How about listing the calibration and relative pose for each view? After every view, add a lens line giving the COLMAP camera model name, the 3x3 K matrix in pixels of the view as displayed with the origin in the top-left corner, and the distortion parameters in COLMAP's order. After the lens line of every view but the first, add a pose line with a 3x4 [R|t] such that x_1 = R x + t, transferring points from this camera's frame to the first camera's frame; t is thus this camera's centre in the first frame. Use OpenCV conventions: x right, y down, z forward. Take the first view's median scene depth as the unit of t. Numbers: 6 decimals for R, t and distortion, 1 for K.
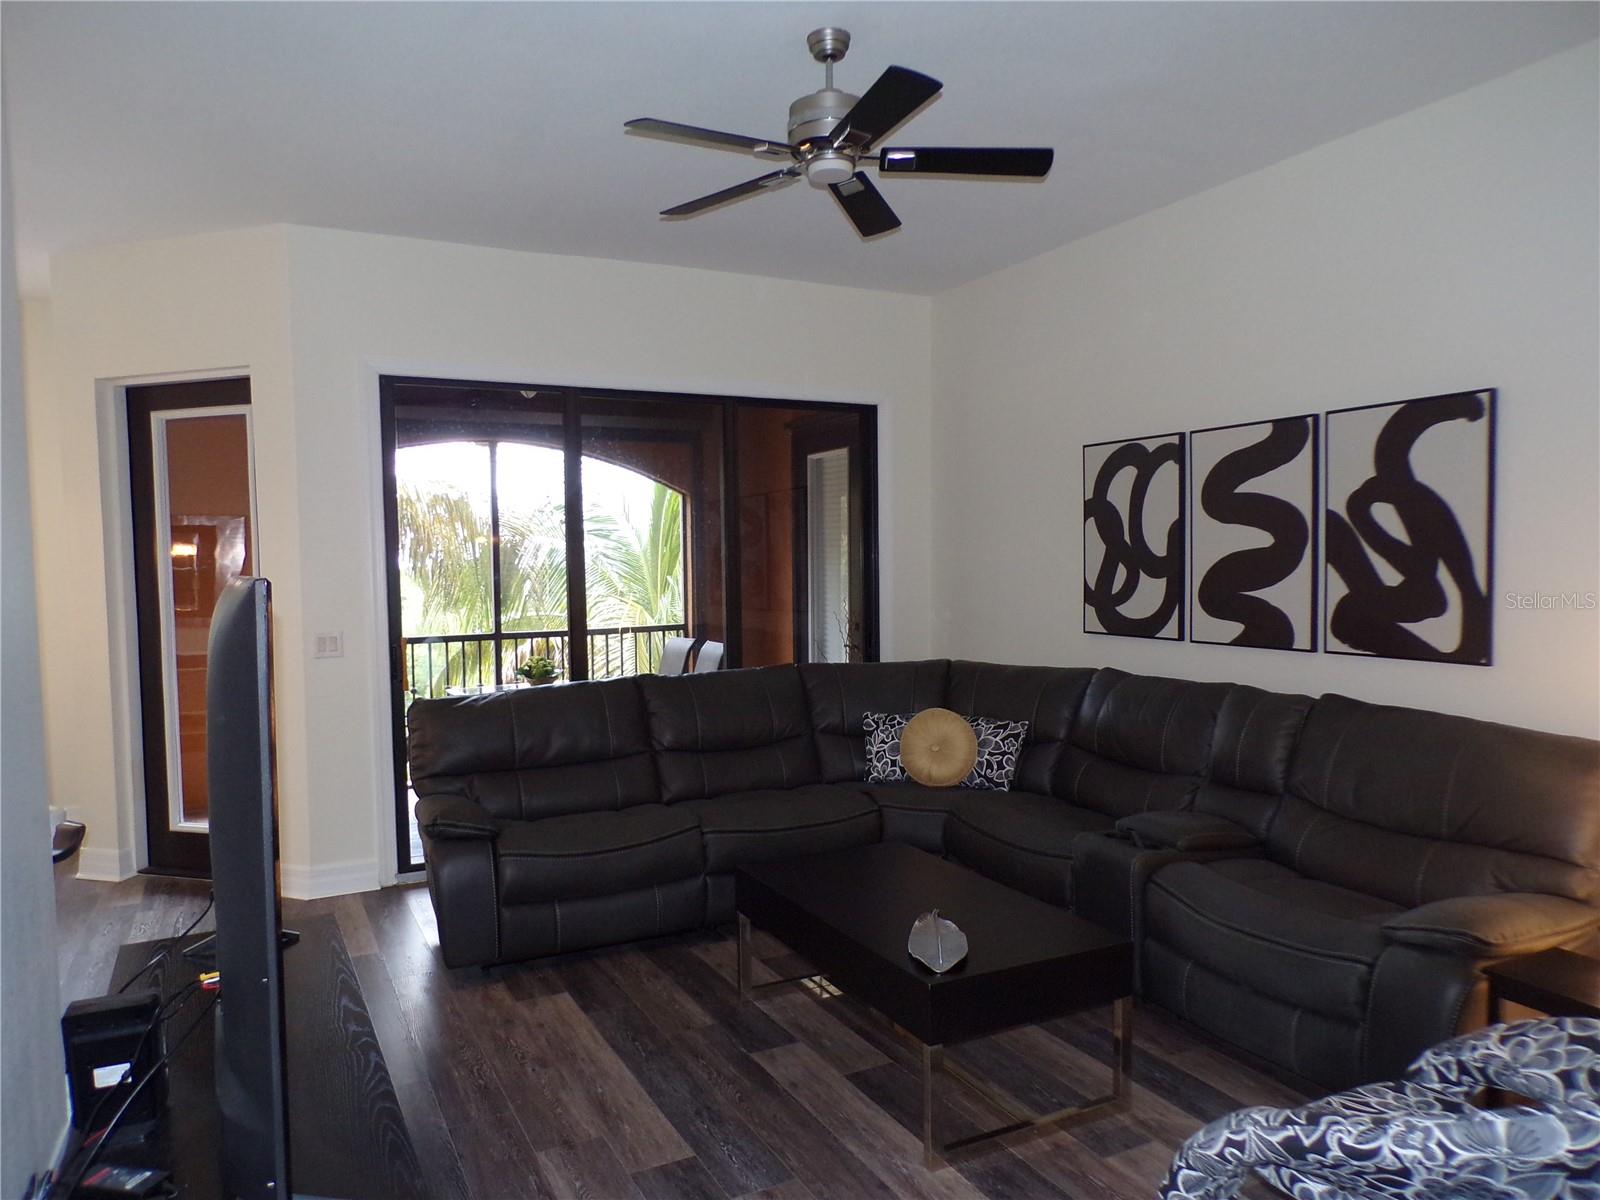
lens RADIAL K [[1092.8, 0, 807.3], [0, 1092.8, 603.9], [0, 0, 1]] dist [0.012257, 0.005913]
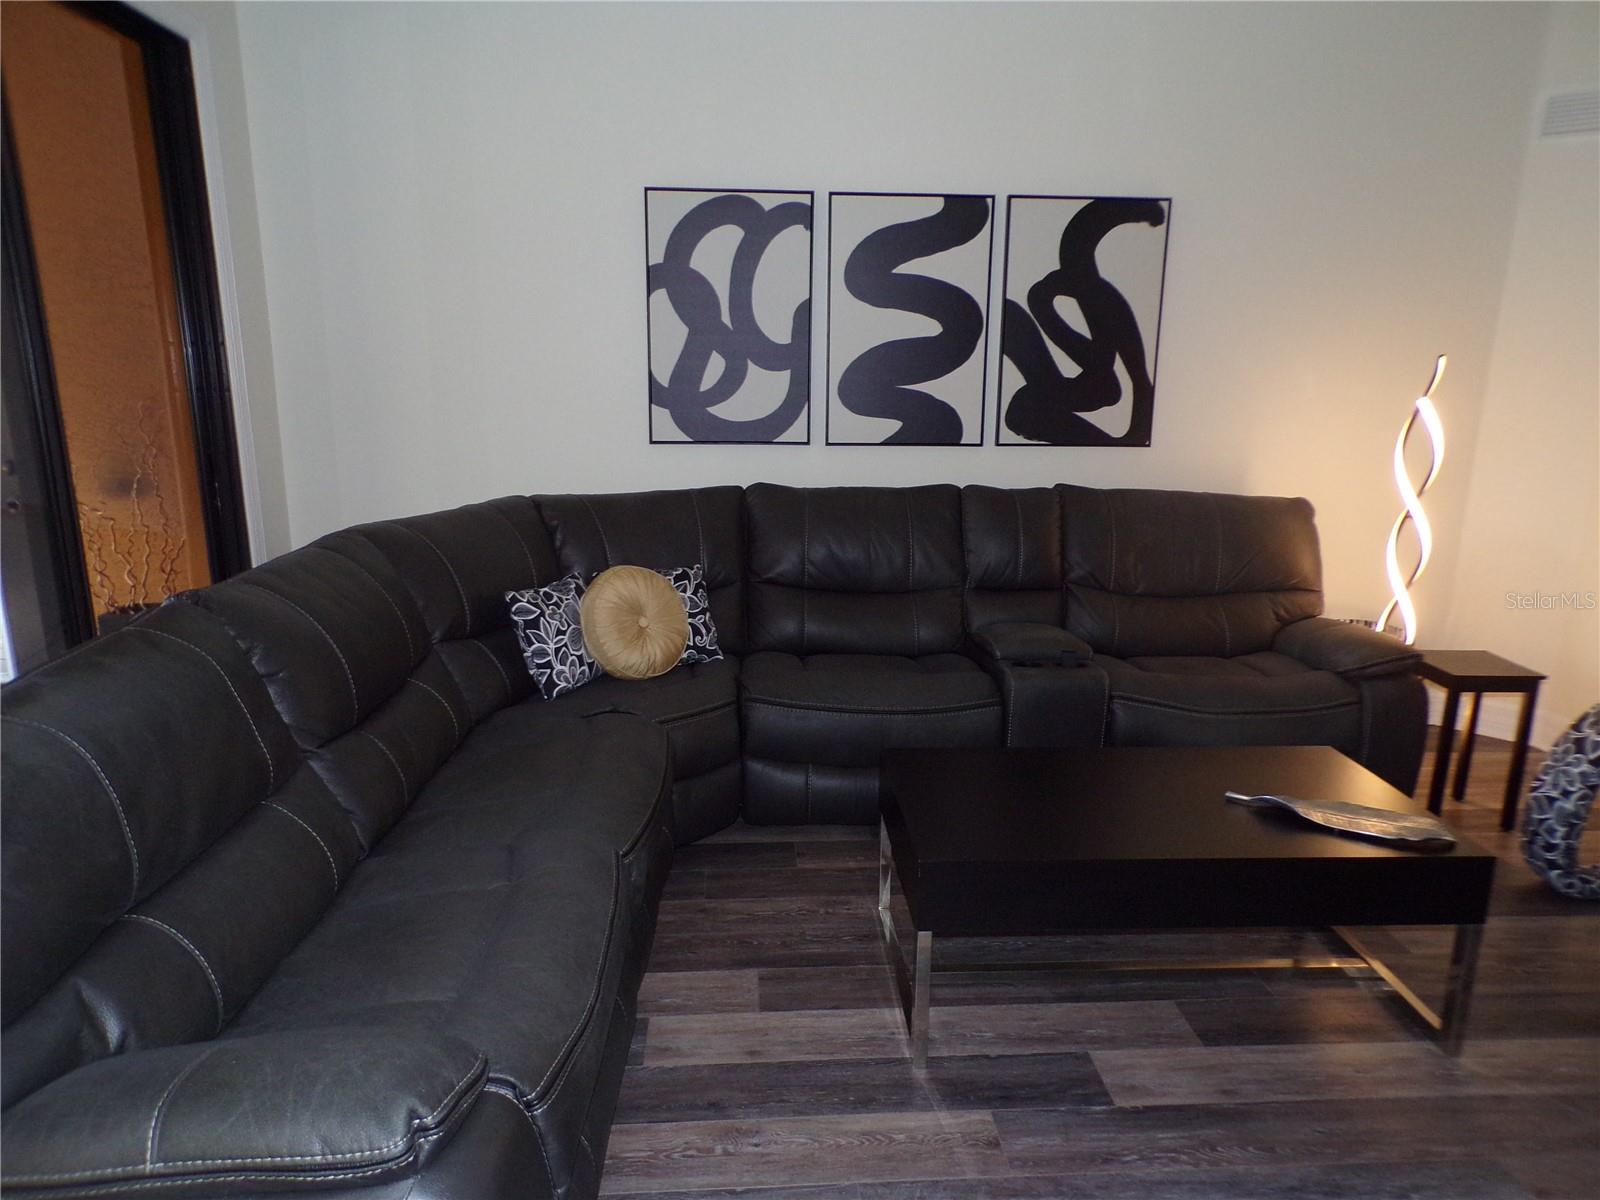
lens RADIAL K [[1092.8, 0, 810.9], [0, 1092.8, 606.4], [0, 0, 1]] dist [0.012257, 0.005913]
pose [[0.401873, -0.188451, 0.896094, -0.502953], [0.023174, 0.980373, 0.195783, -0.010996], [-0.915402, -0.057914, 0.398353, 0.705105]]
